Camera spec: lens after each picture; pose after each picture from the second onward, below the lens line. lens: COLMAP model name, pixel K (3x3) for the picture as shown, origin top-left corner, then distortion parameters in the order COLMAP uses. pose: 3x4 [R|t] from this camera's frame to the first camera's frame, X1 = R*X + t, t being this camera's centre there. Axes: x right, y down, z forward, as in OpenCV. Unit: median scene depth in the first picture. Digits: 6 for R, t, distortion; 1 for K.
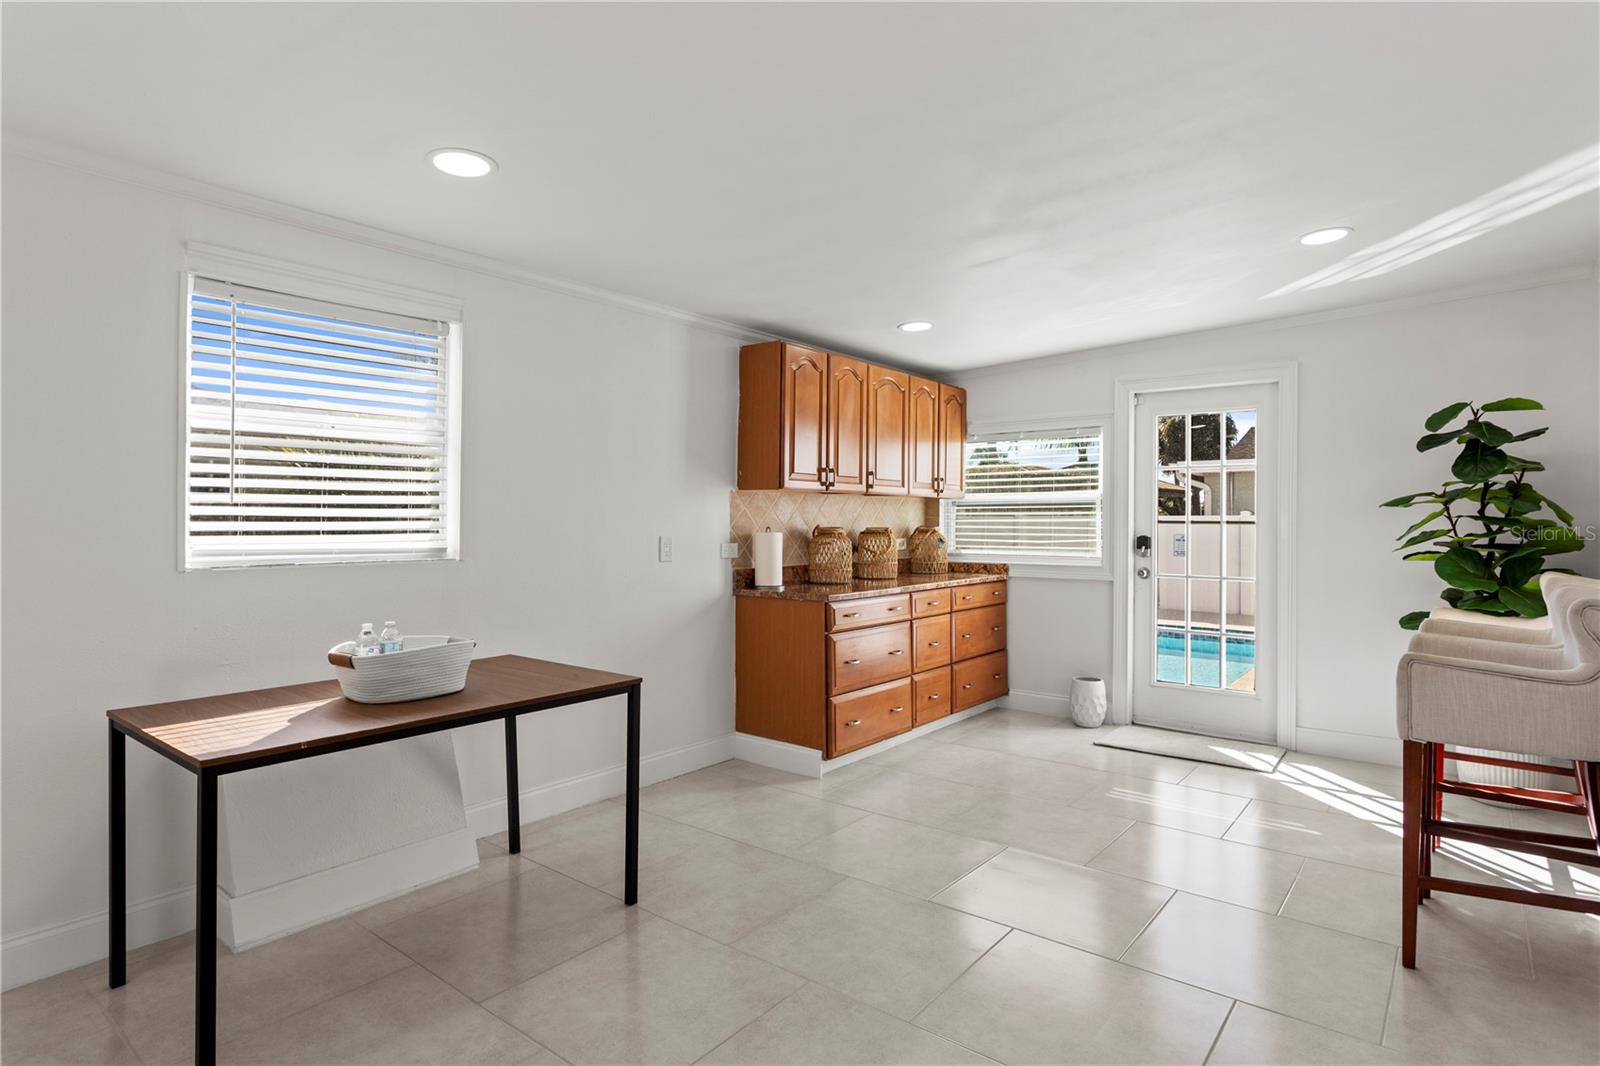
lens RADIAL K [[850.9, 0, 800.0], [0, 850.9, 533.0], [0, 0, 1]] dist [0.001120, 0.000320]
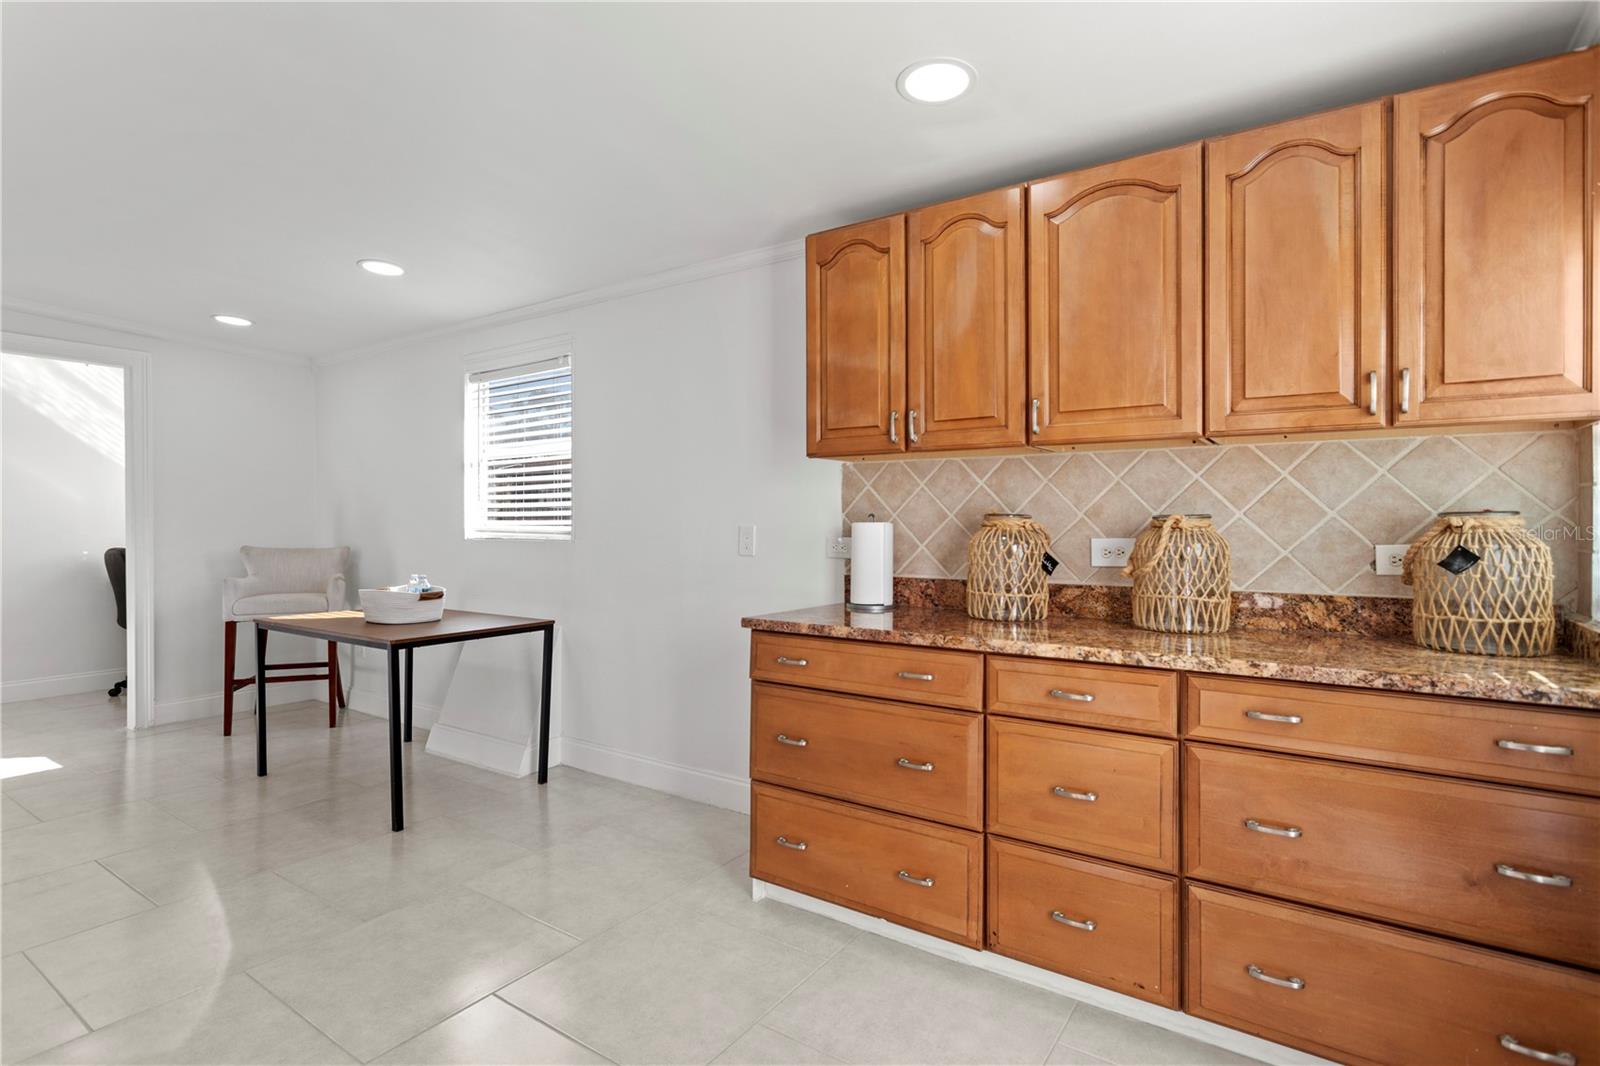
lens RADIAL K [[793.1, 0, 800.0], [0, 793.1, 533.0], [0, 0, 1]] dist [-0.004954, -0.000723]
pose [[0.063105, 0.008782, -0.997968, 0.645803], [-0.017770, 0.999813, 0.007675, 0.003823], [0.997849, 0.017249, 0.063249, 1.024968]]
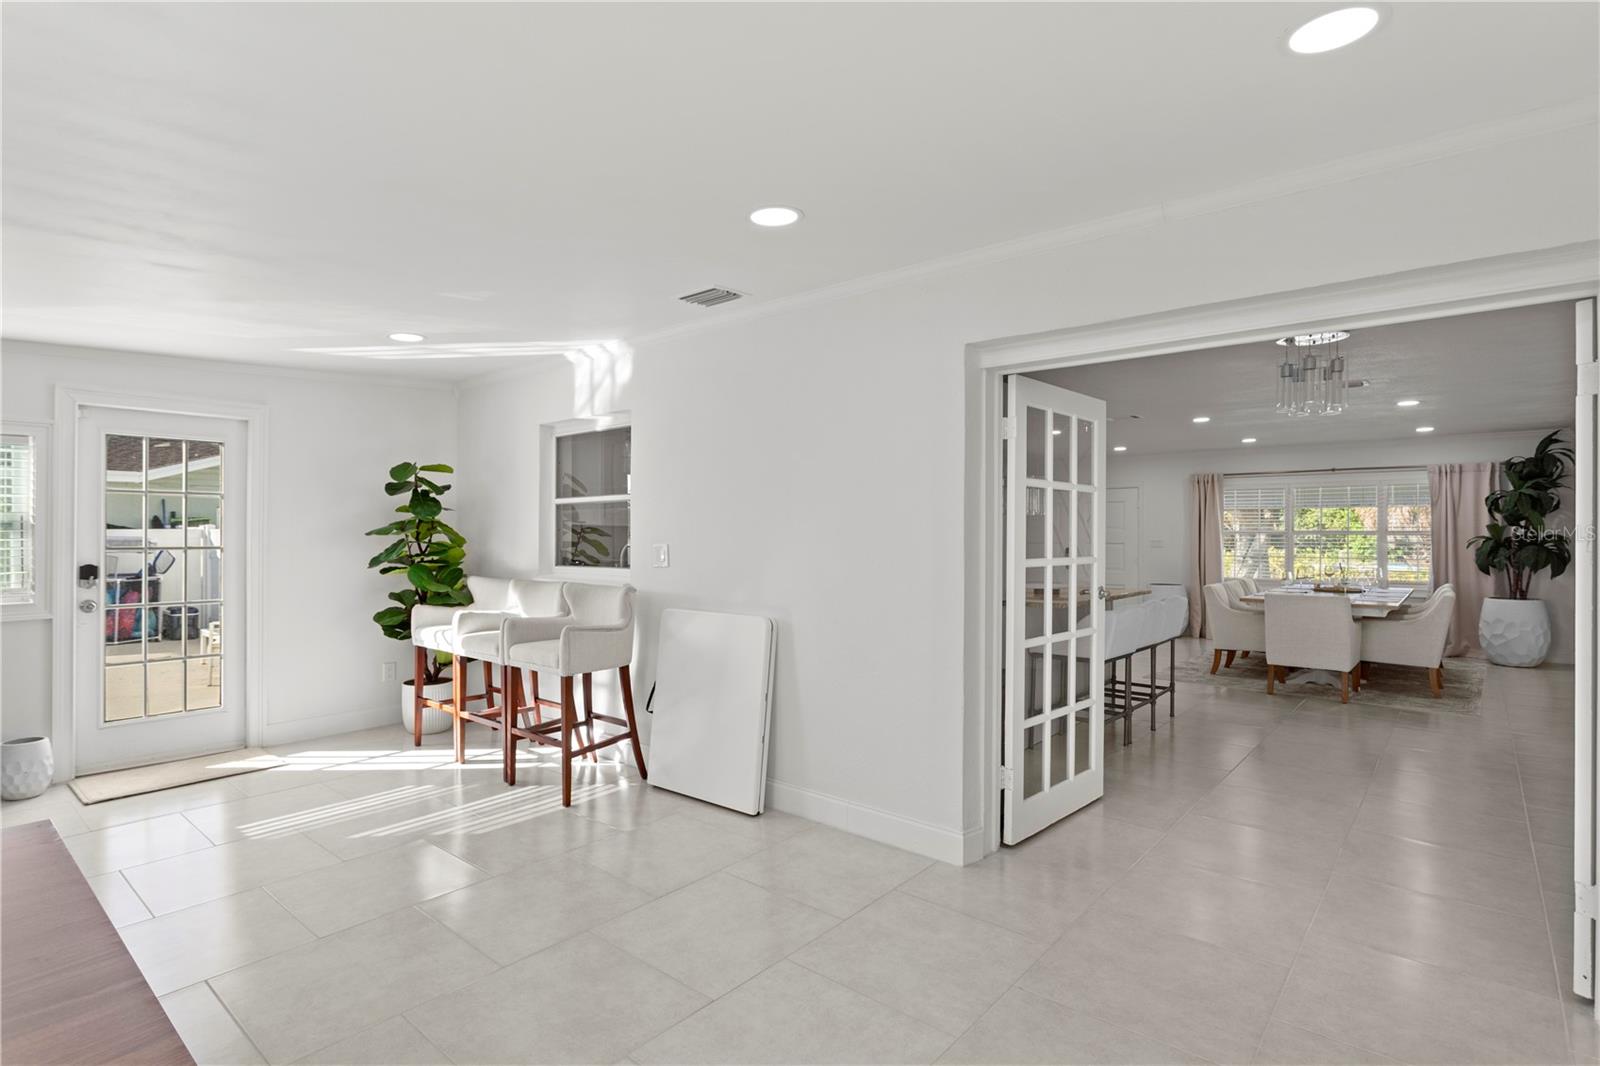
lens RADIAL K [[793.1, 0, 800.0], [0, 793.1, 533.0], [0, 0, 1]] dist [-0.004954, -0.000723]
pose [[0.036950, -0.005248, 0.999303, -0.527620], [0.015642, 0.999867, 0.004672, -0.029077], [-0.999195, 0.015458, 0.037027, 0.283566]]
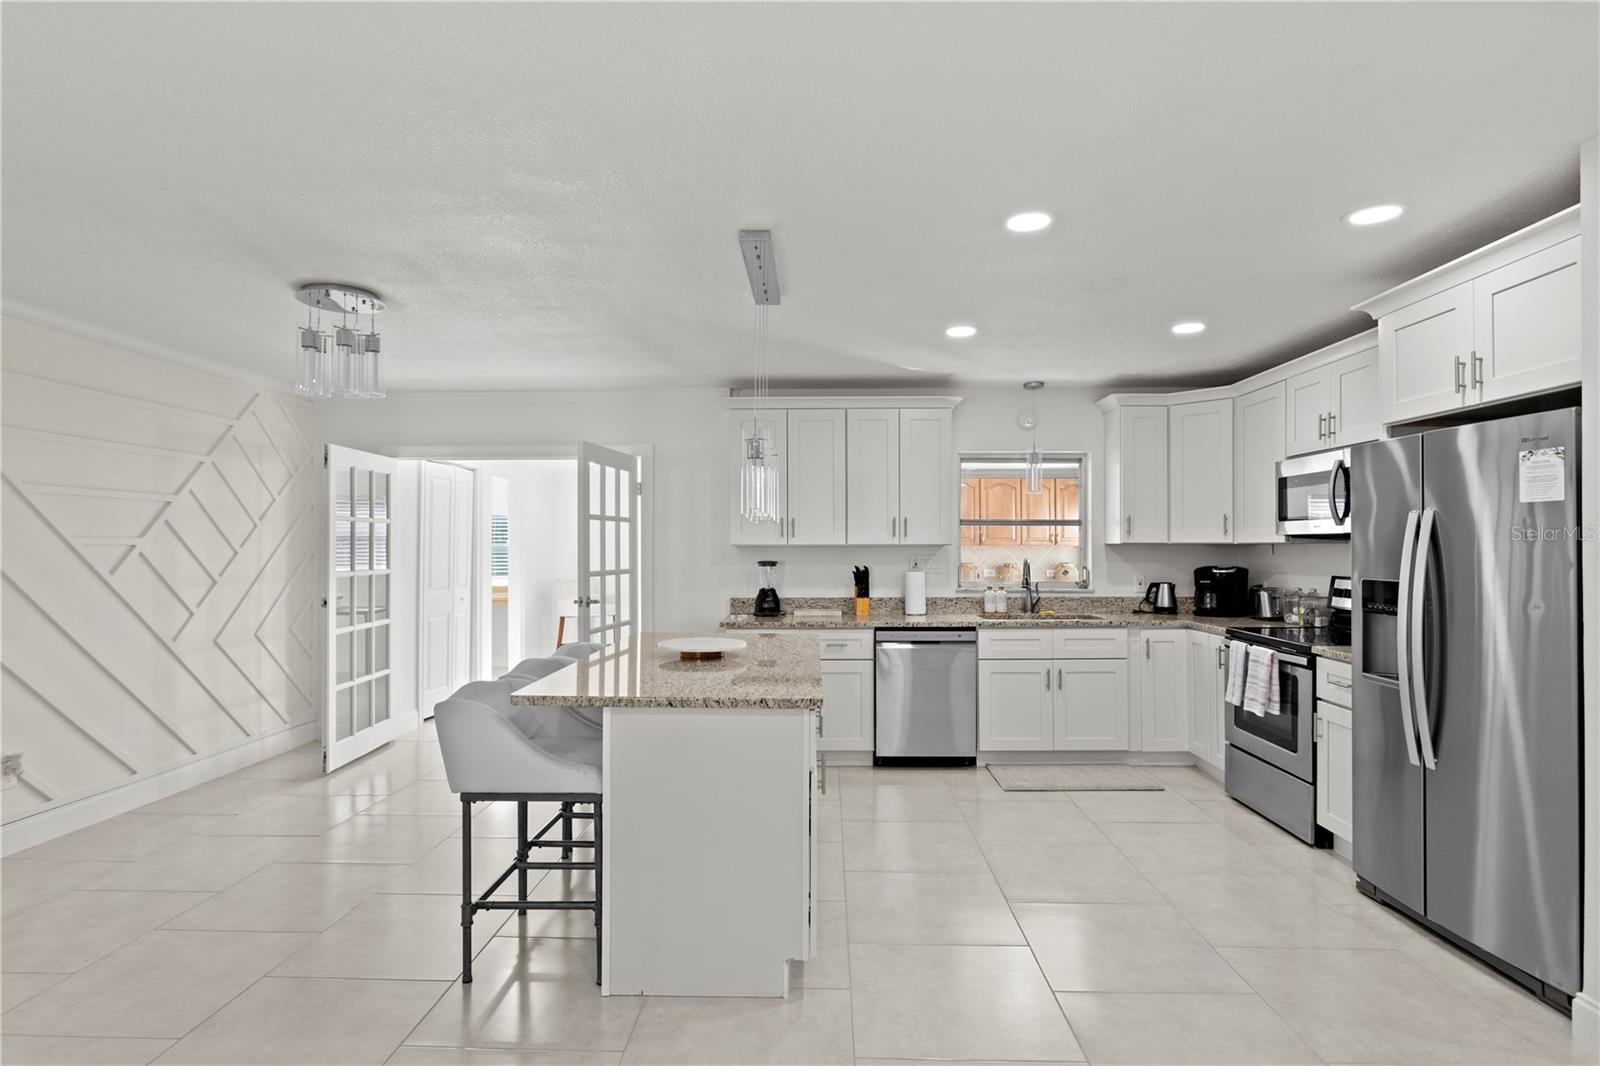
lens RADIAL K [[806.0, 0, 796.8], [0, 806.0, 539.6], [0, 0, 1]] dist [-0.006817, 0.000350]
pose [[0.592727, -0.016035, -0.805244, 1.587994], [-0.009979, 0.999579, -0.027250, -0.008130], [0.805341, 0.024187, 0.592318, -0.510089]]
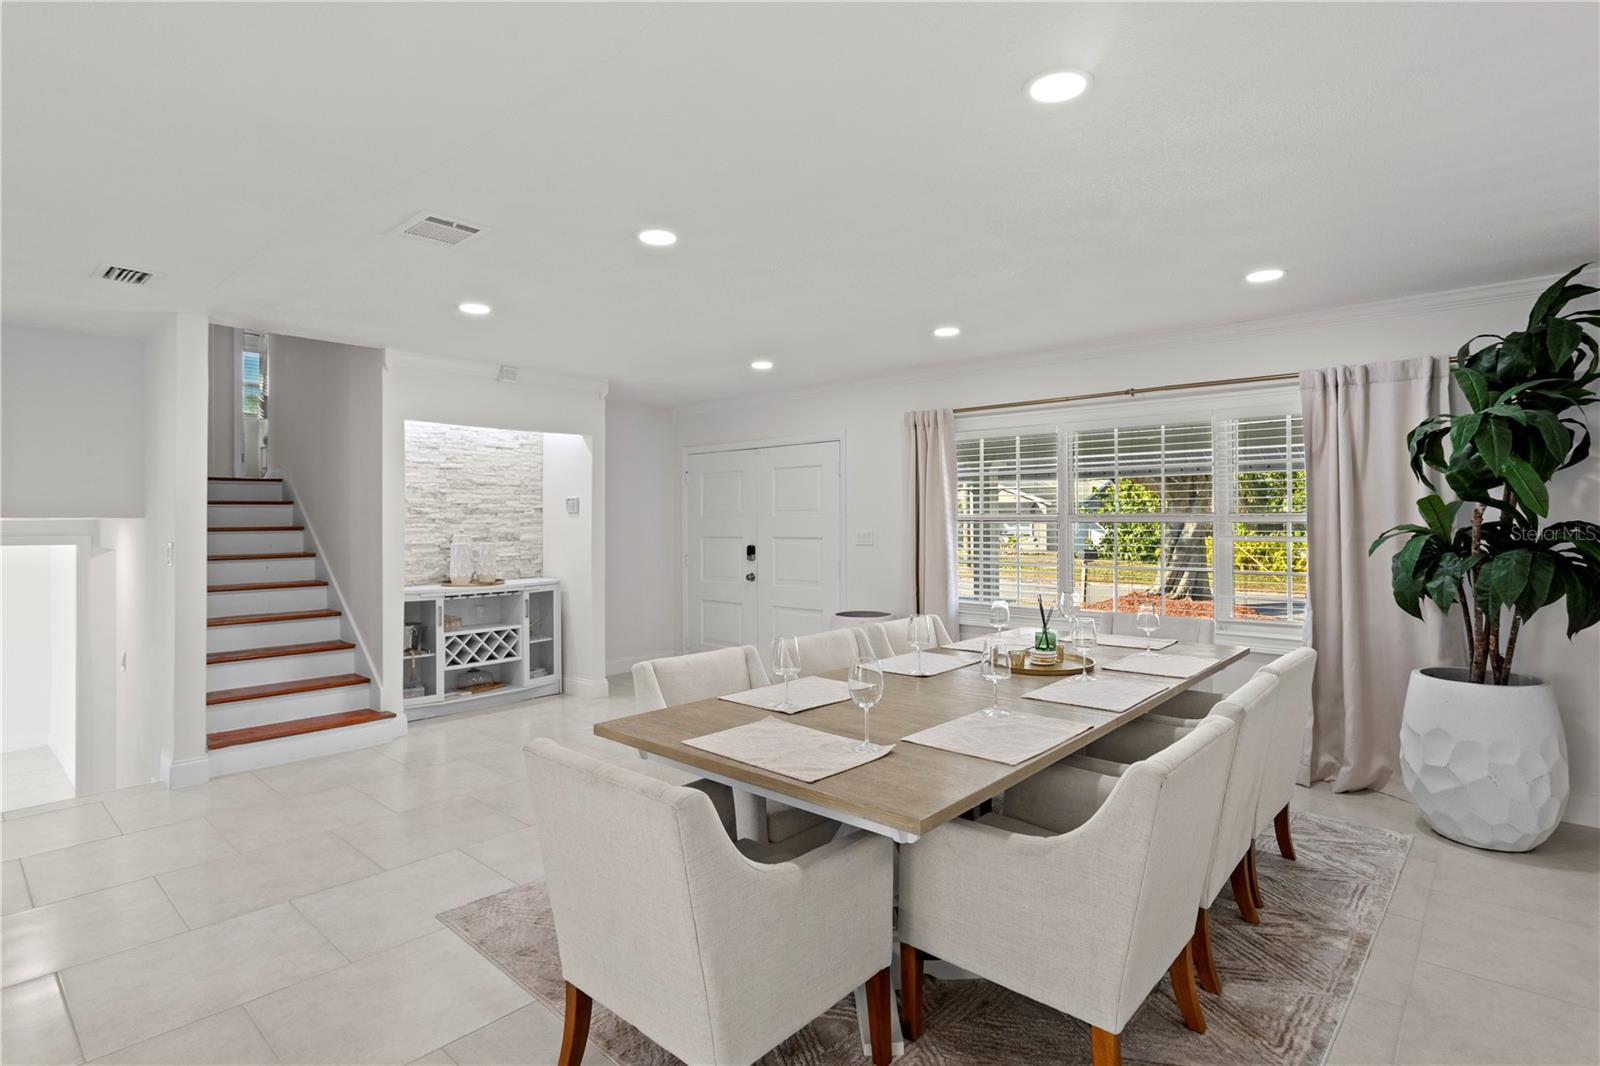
lens RADIAL K [[788.9, 0, 813.8], [0, 788.9, 515.6], [0, 0, 1]] dist [-0.005106, -0.000318]
pose [[0.057902, -0.003605, 0.998316, 0.691176], [0.023650, 0.999718, 0.002239, -0.012253], [-0.998042, 0.023481, 0.057971, -0.817364]]
